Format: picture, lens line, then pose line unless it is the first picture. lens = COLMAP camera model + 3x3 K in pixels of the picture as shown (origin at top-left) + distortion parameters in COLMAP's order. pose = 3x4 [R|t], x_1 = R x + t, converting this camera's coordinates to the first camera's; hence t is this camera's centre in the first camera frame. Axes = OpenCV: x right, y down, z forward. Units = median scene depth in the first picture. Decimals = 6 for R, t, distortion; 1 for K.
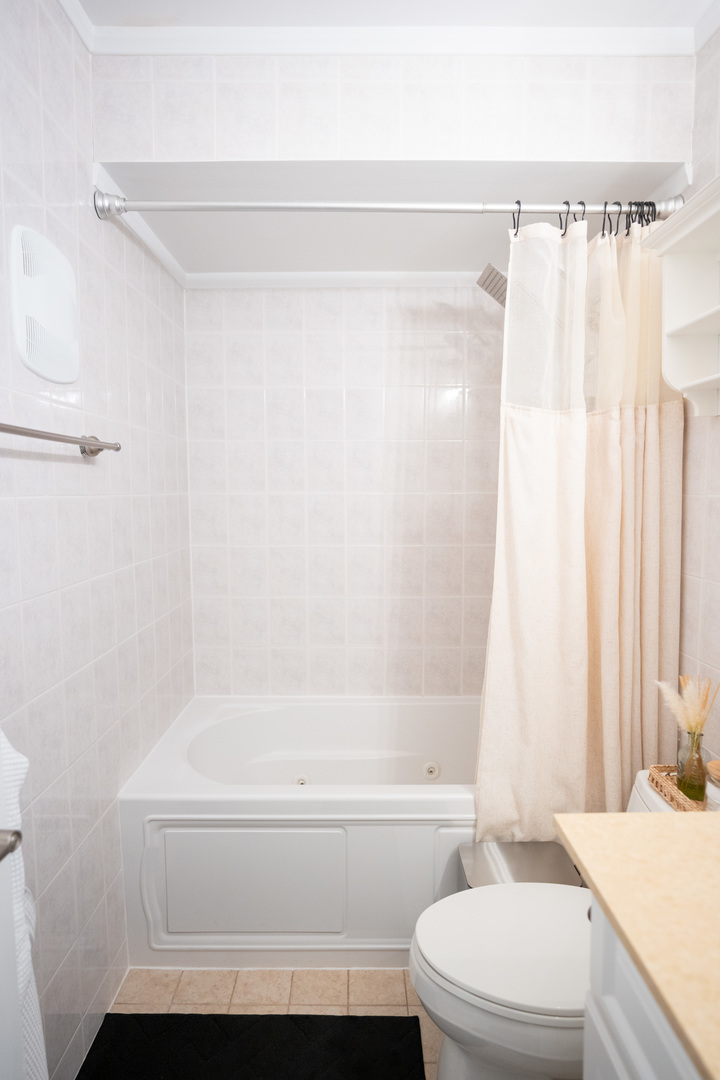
lens RADIAL K [[614.8, 0, 358.1], [0, 614.8, 545.1], [0, 0, 1]] dist [-0.023853, 0.010377]
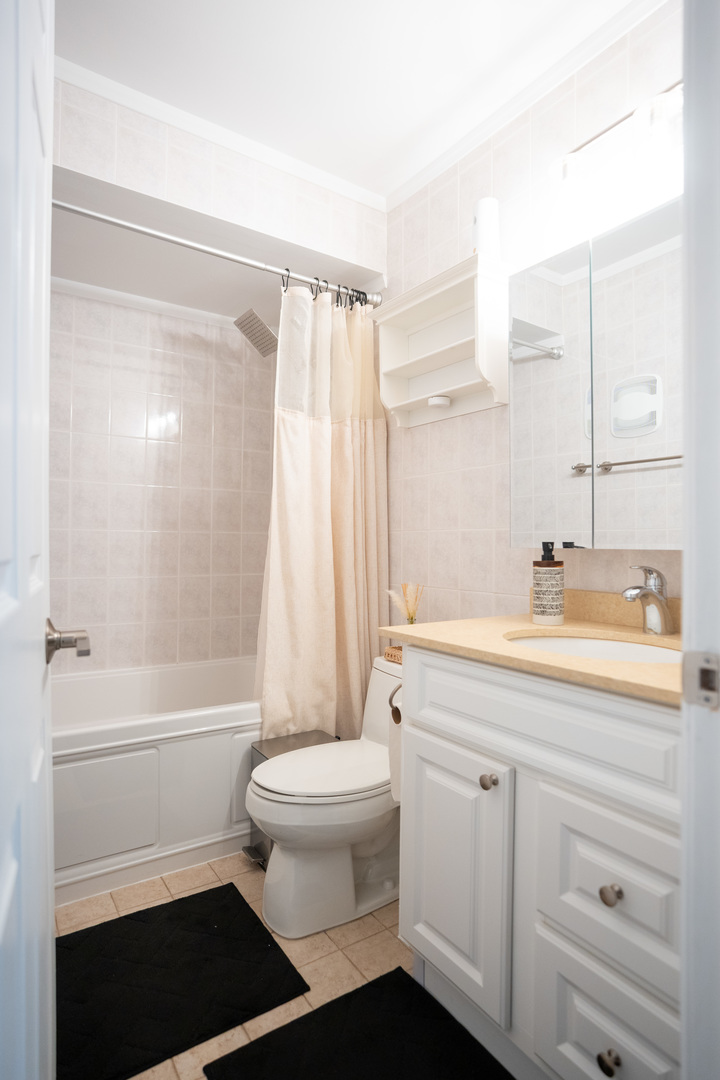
lens RADIAL K [[575.0, 0, 362.4], [0, 575.0, 548.8], [0, 0, 1]] dist [-0.038835, 0.000576]
pose [[0.829658, 0.005832, 0.558241, -0.325906], [0.038874, 0.996915, -0.068189, 0.186008], [-0.556916, 0.078274, 0.826872, -0.150751]]
